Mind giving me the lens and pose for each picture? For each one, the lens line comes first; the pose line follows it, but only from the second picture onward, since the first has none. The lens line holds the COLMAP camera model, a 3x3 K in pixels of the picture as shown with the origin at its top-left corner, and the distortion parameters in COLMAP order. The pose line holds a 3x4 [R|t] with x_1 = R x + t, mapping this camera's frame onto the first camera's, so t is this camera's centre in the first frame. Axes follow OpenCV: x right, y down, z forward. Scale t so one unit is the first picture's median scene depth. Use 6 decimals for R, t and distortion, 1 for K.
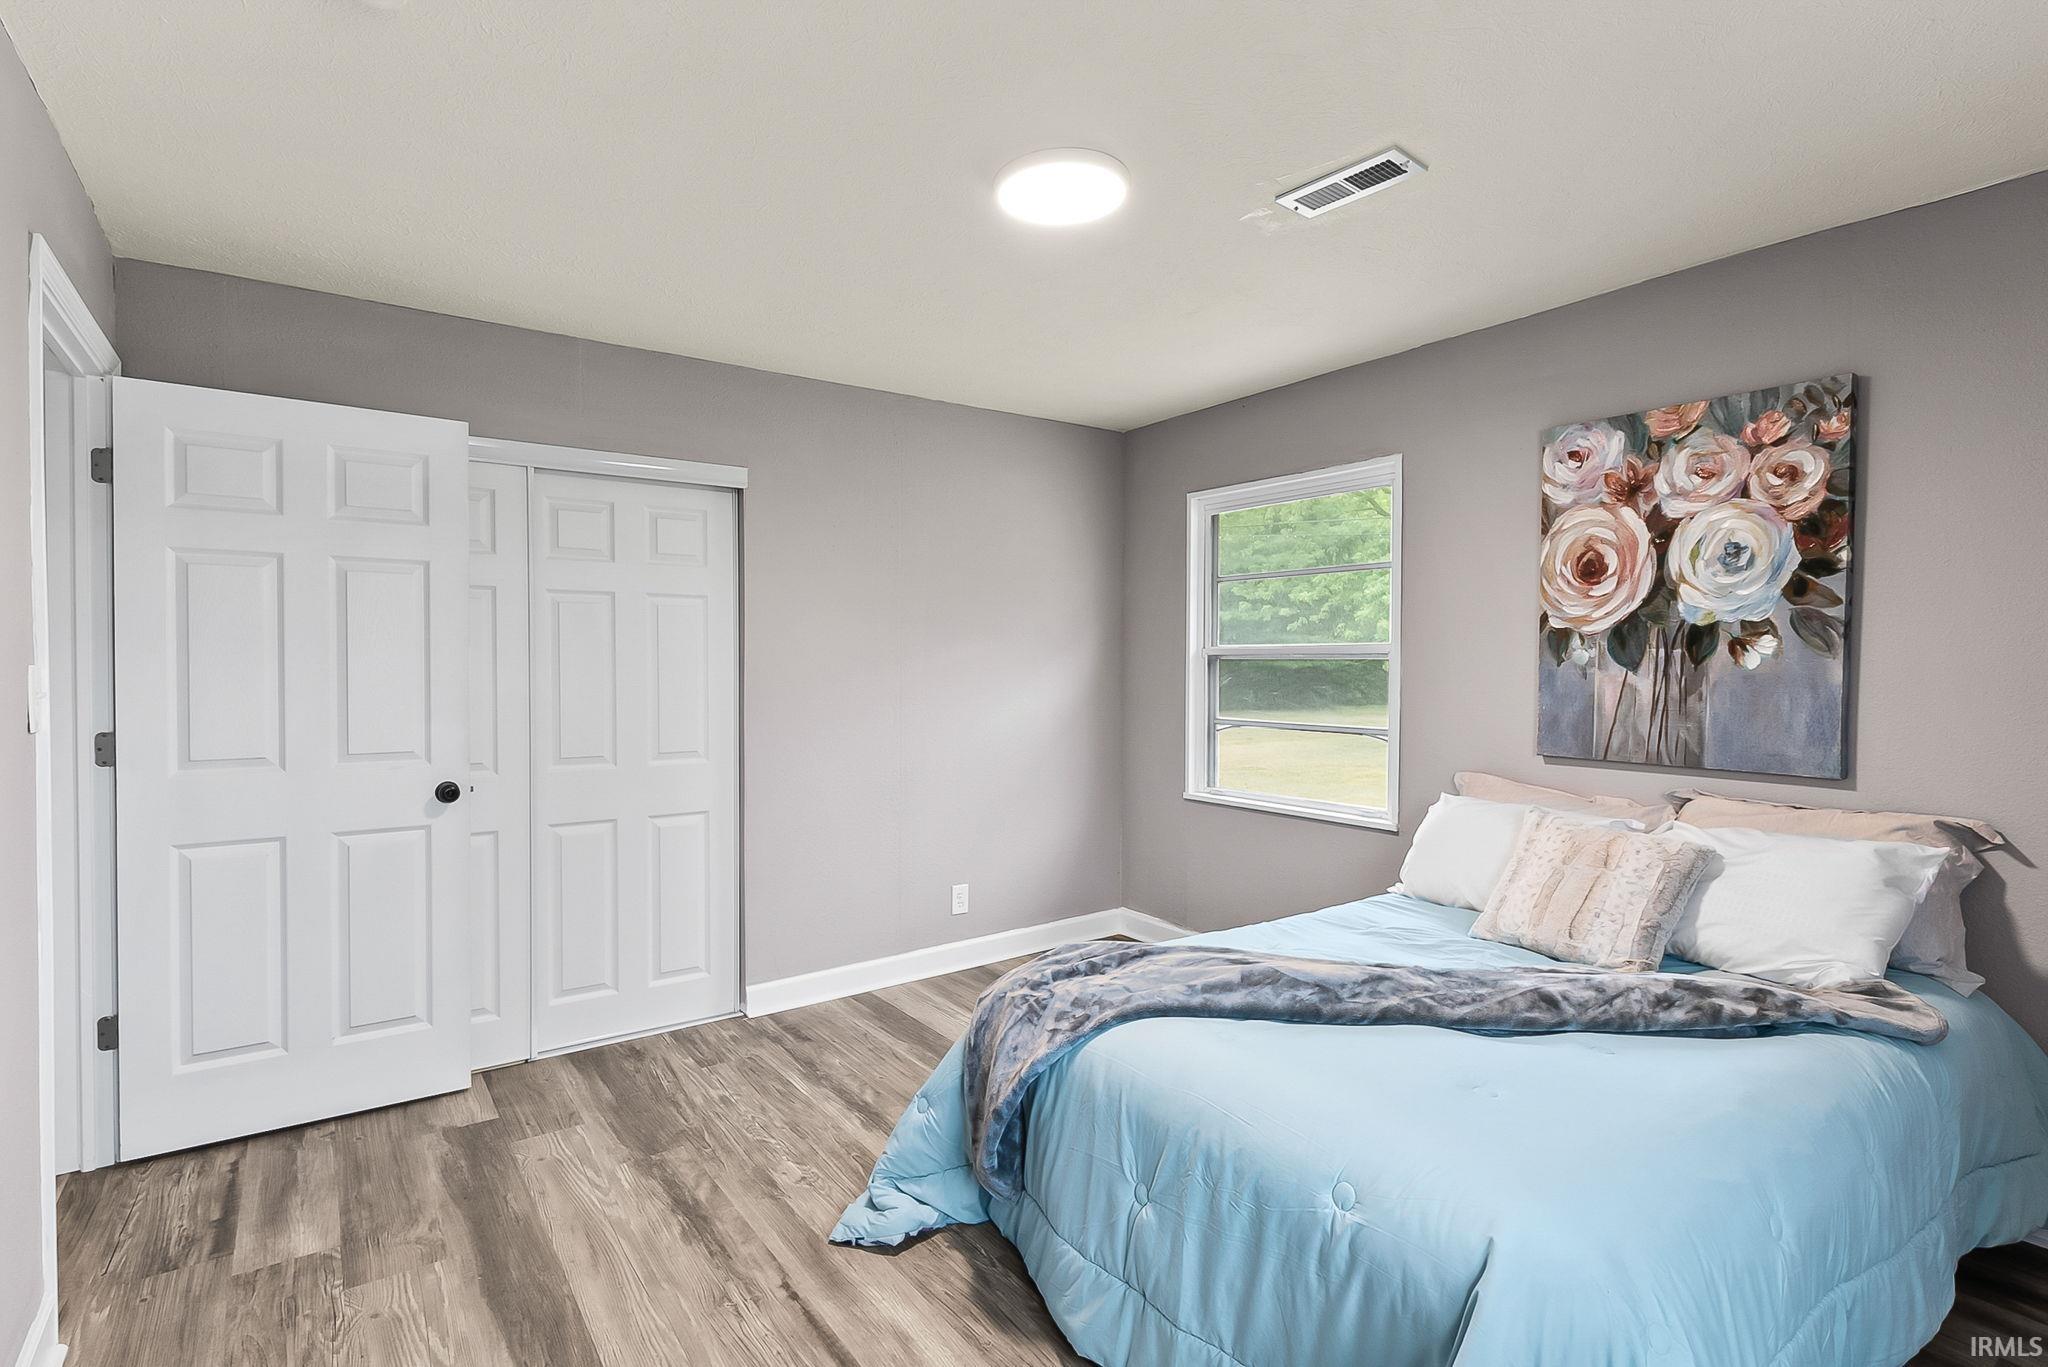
lens RADIAL K [[982.5, 0, 1016.8], [0, 982.5, 688.9], [0, 0, 1]] dist [-0.010027, -0.000729]
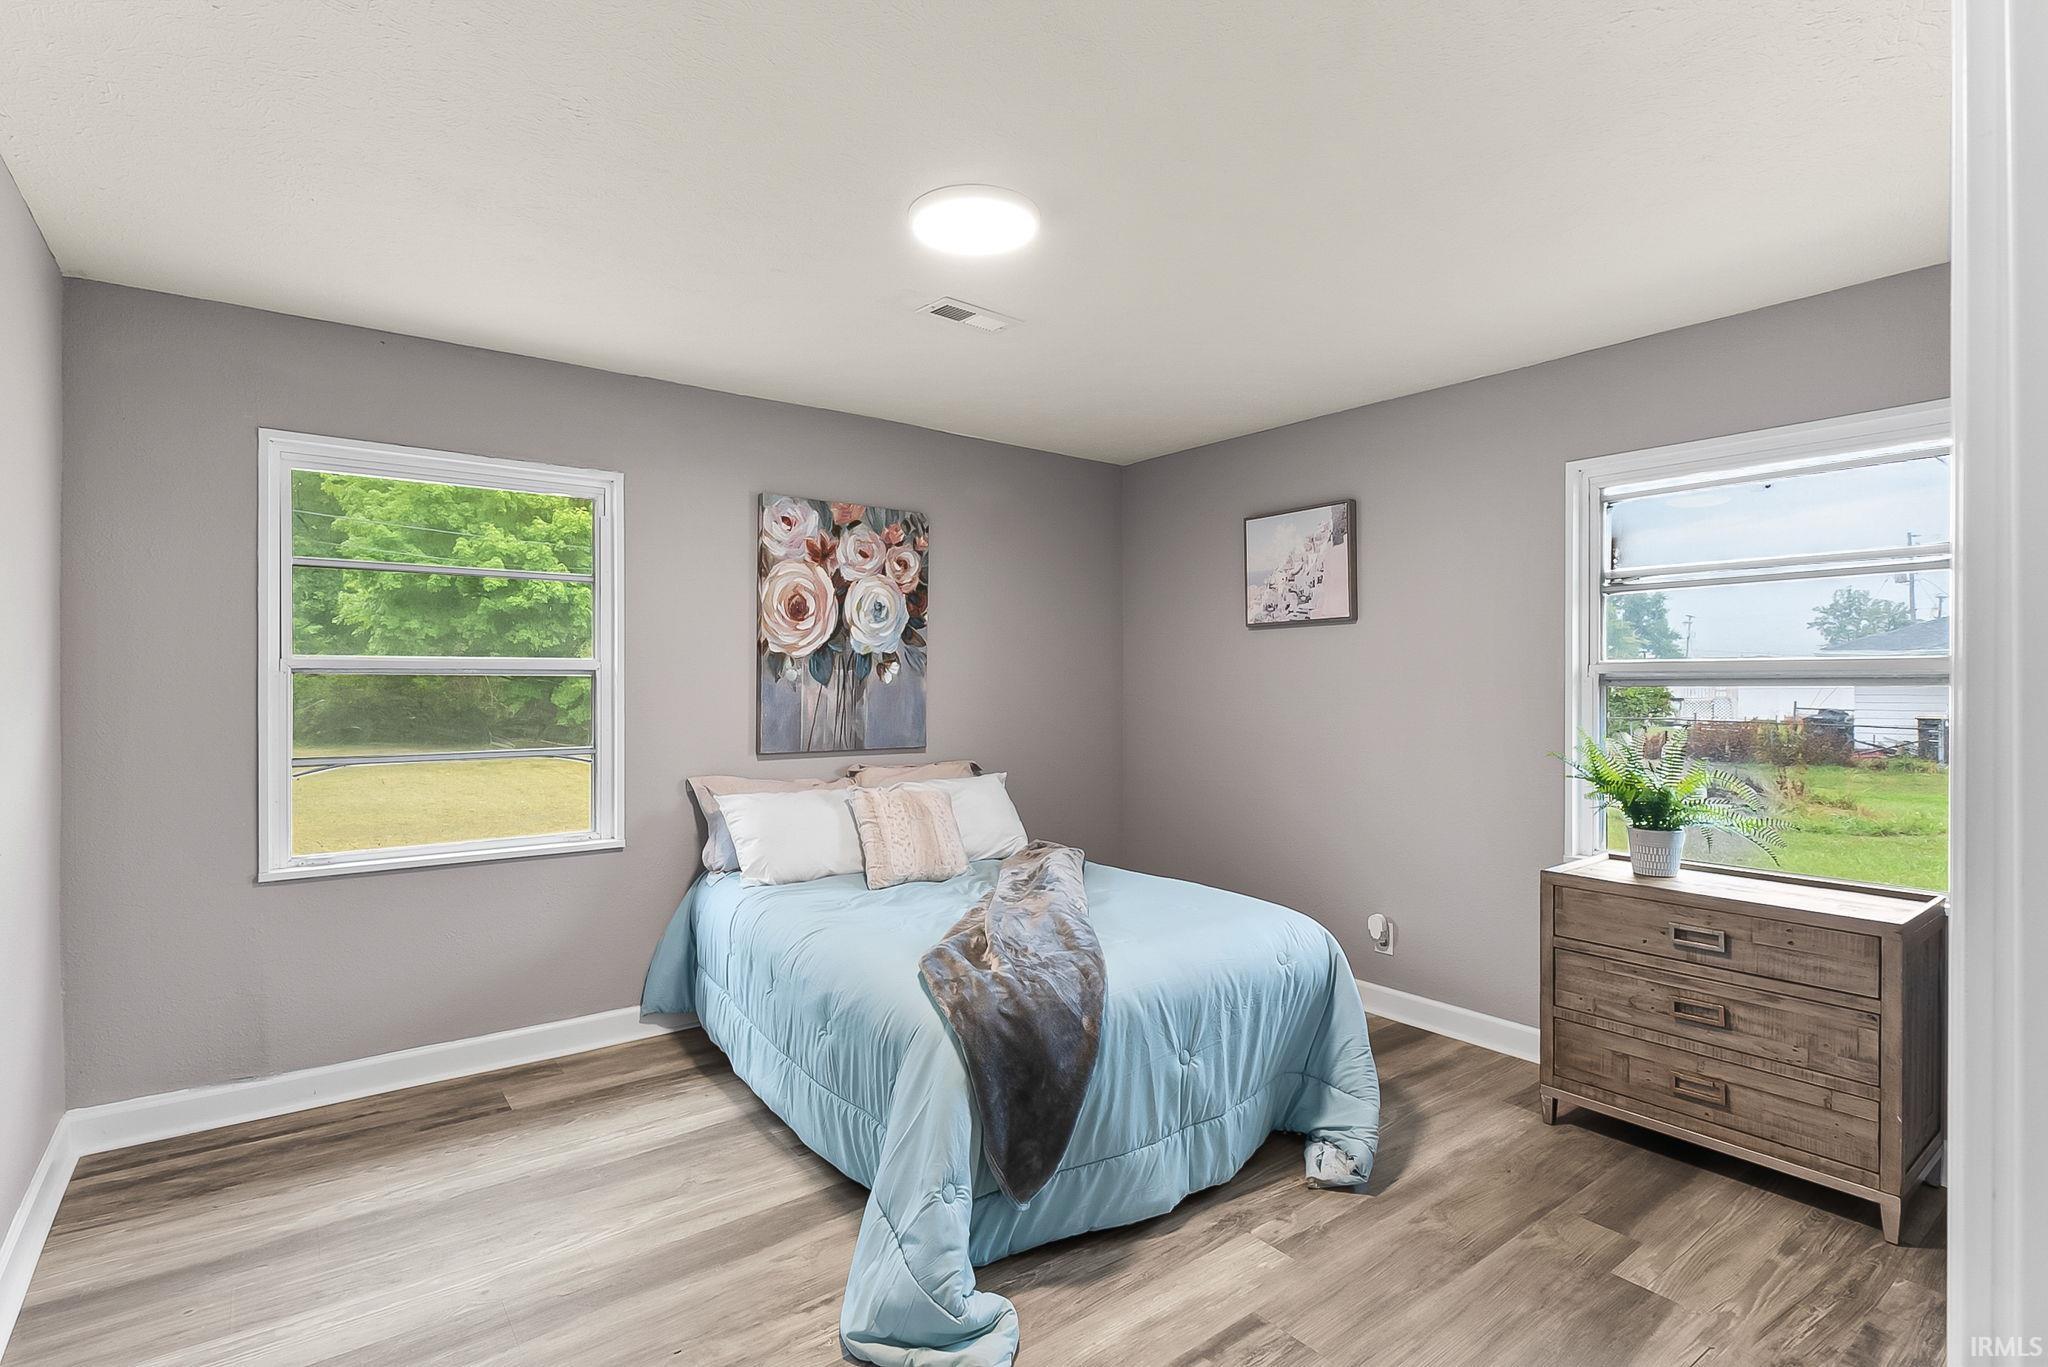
lens RADIAL K [[982.5, 0, 1018.8], [0, 982.5, 675.0], [0, 0, 1]] dist [-0.010027, -0.000729]
pose [[-0.033886, 0.004830, 0.999414, -0.799808], [0.026585, 0.999639, -0.003930, -0.020759], [-0.999072, 0.026436, -0.034002, 0.795861]]
